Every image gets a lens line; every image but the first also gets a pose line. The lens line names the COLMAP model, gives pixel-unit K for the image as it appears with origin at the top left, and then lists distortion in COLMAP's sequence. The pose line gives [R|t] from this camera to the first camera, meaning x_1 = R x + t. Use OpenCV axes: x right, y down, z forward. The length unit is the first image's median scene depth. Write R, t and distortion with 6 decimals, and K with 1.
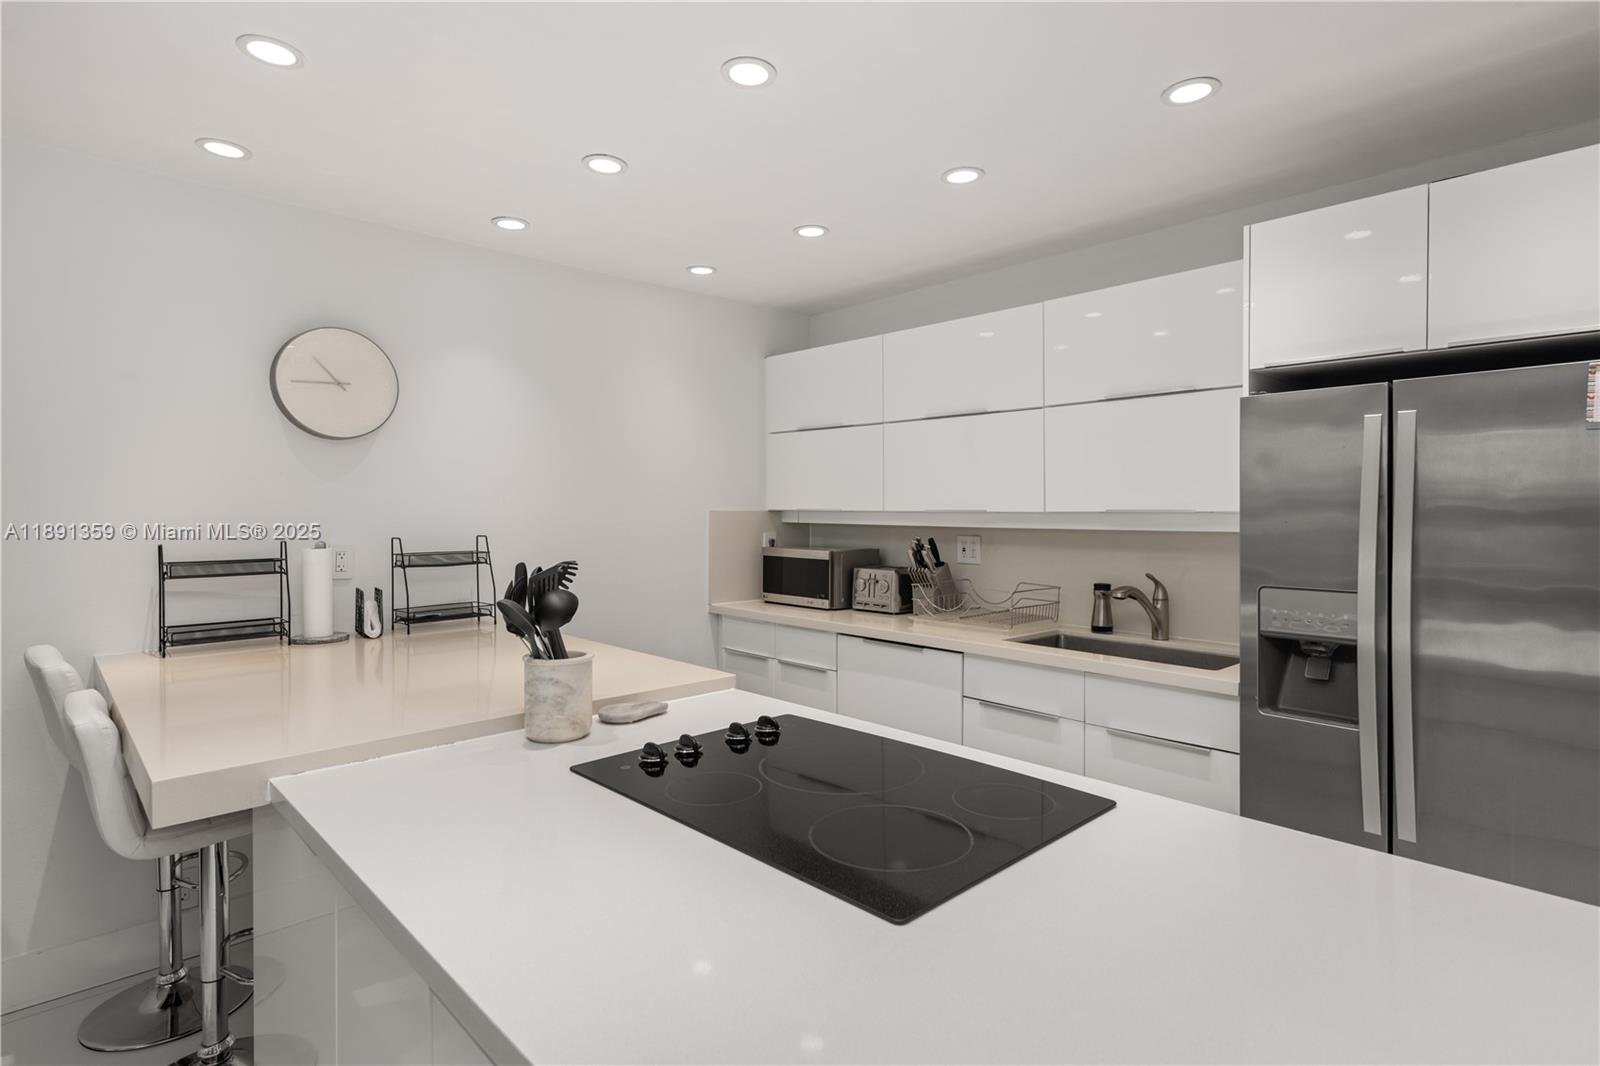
lens RADIAL K [[819.8, 0, 801.9], [0, 819.8, 507.5], [0, 0, 1]] dist [0.001345, 0.000260]
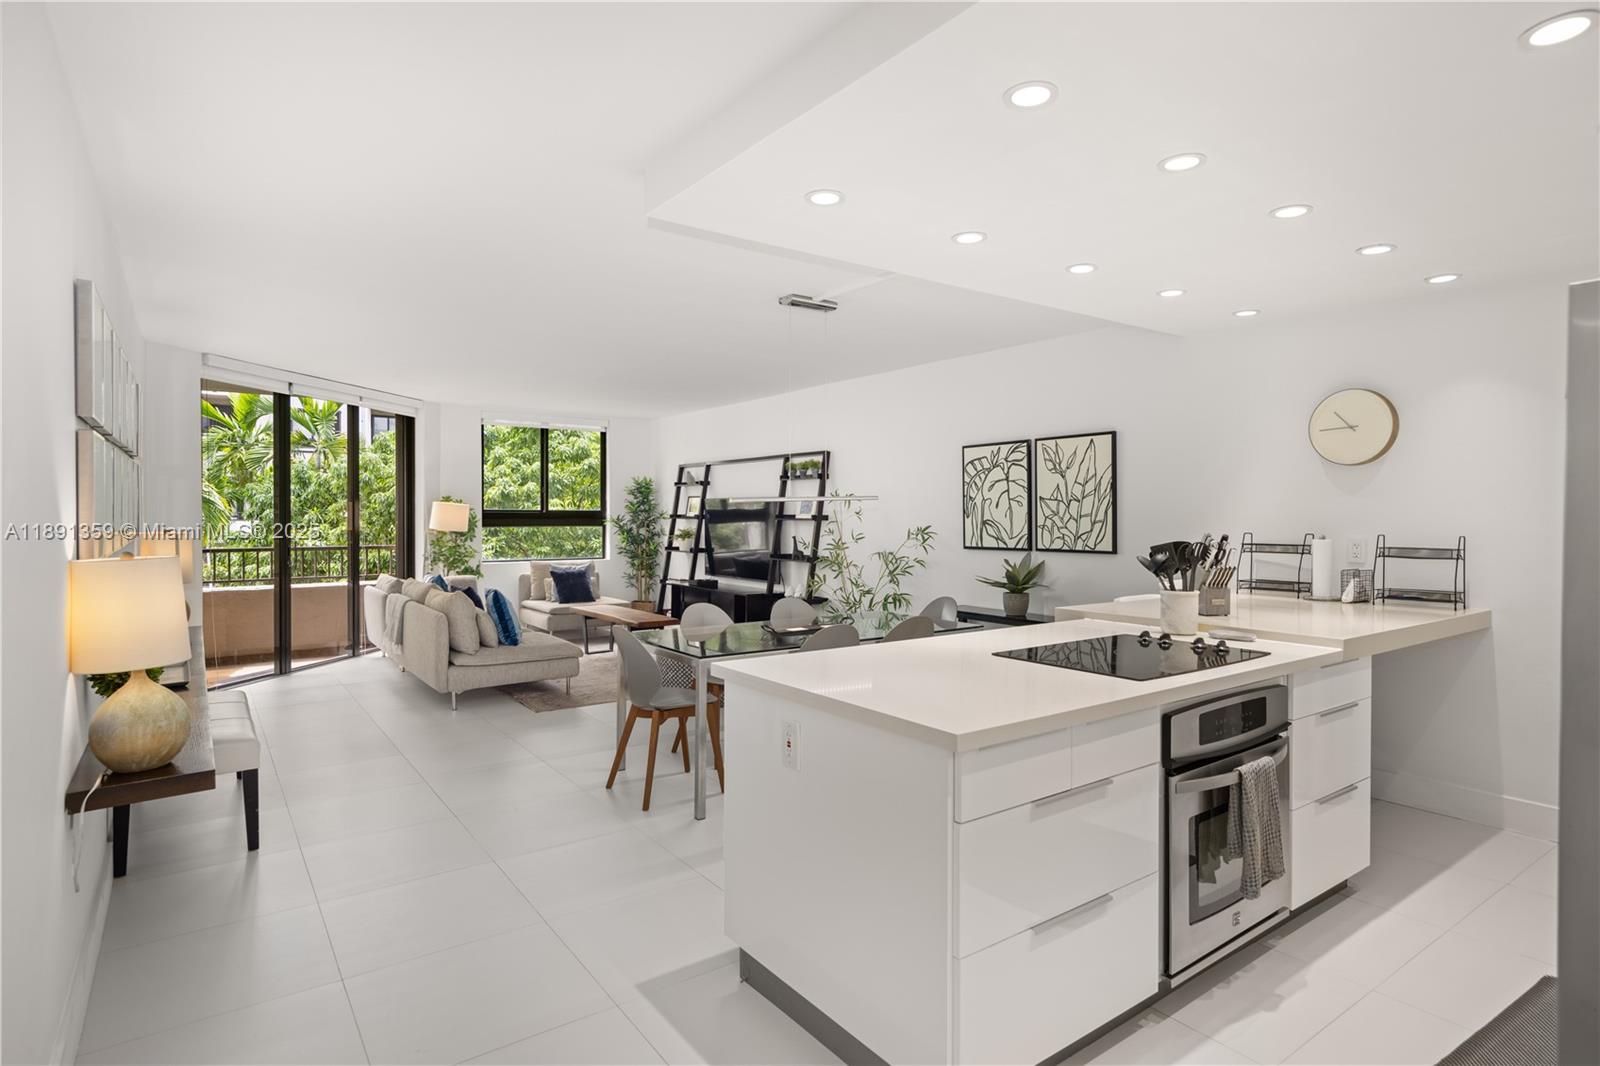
lens RADIAL K [[838.5, 0, 800.0], [0, 838.5, 533.0], [0, 0, 1]] dist [-0.001024, -0.000211]
pose [[-0.129151, 0.020754, -0.991408, 0.927704], [-0.005672, 0.999749, 0.021668, 0.009163], [0.991609, 0.008422, -0.129001, 0.205536]]
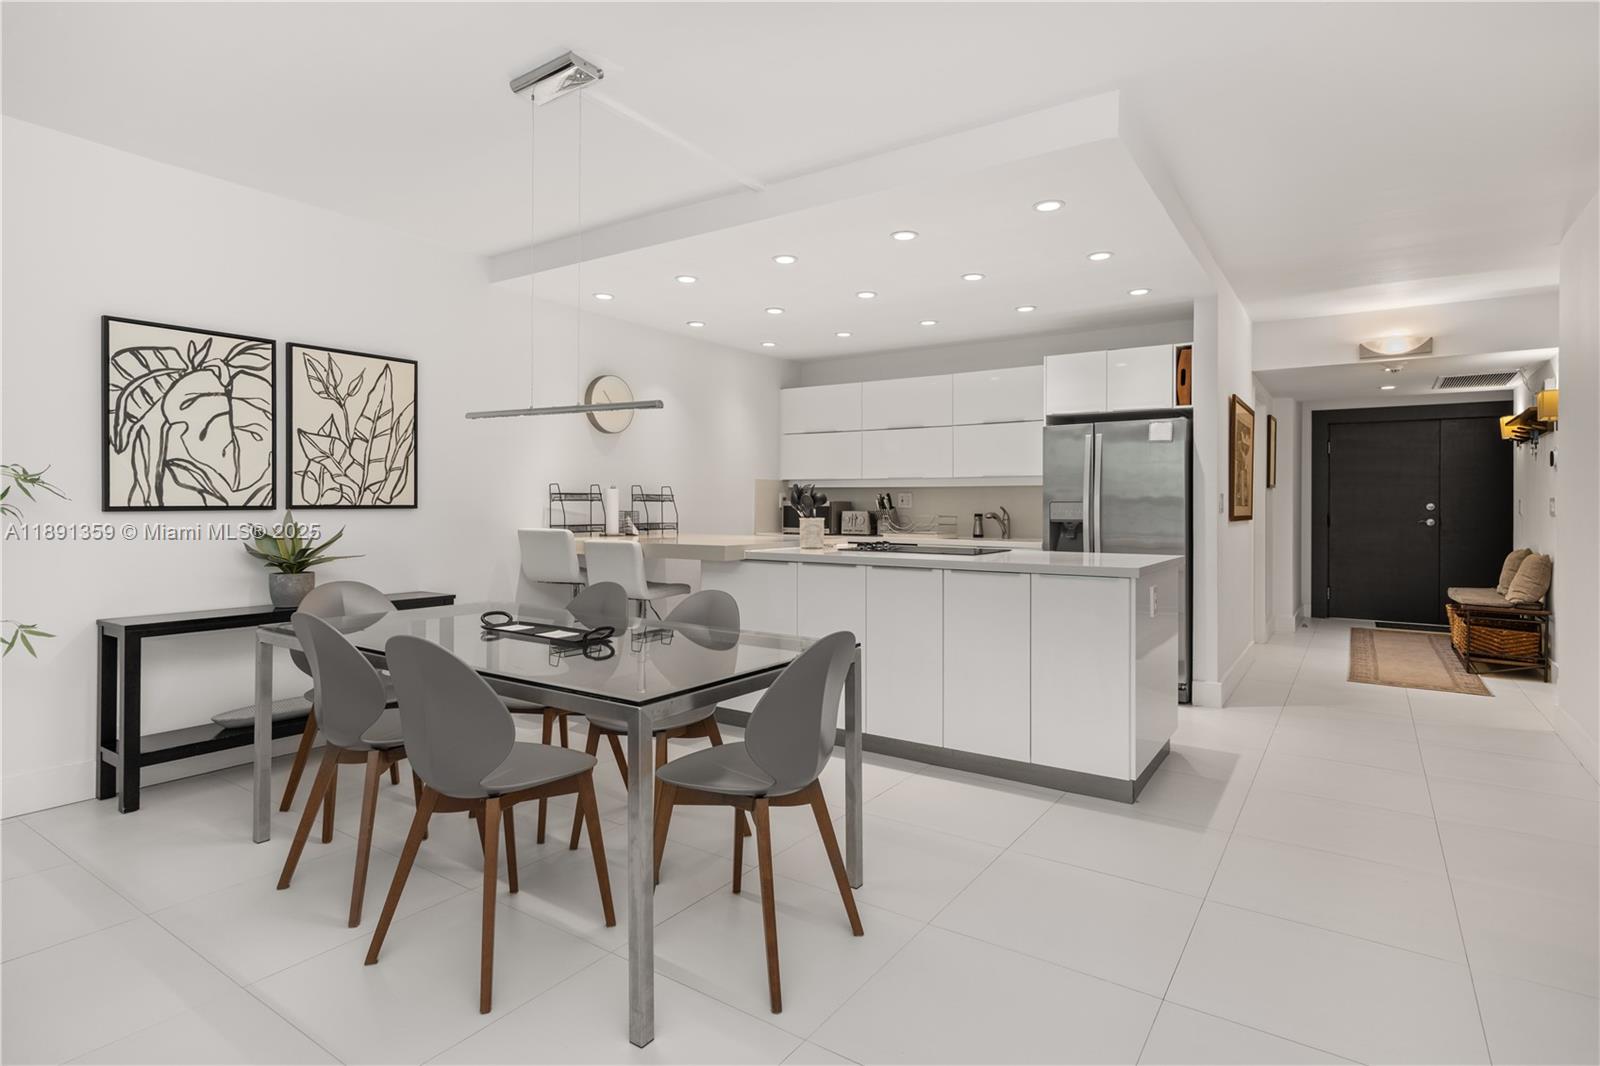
lens RADIAL K [[819.8, 0, 801.9], [0, 819.8, 507.5], [0, 0, 1]] dist [0.001345, 0.000260]
pose [[0.976551, 0.005963, 0.215202, -0.489083], [-0.006337, 0.999979, 0.001047, 0.077545], [-0.215191, -0.002386, 0.976569, -0.871498]]
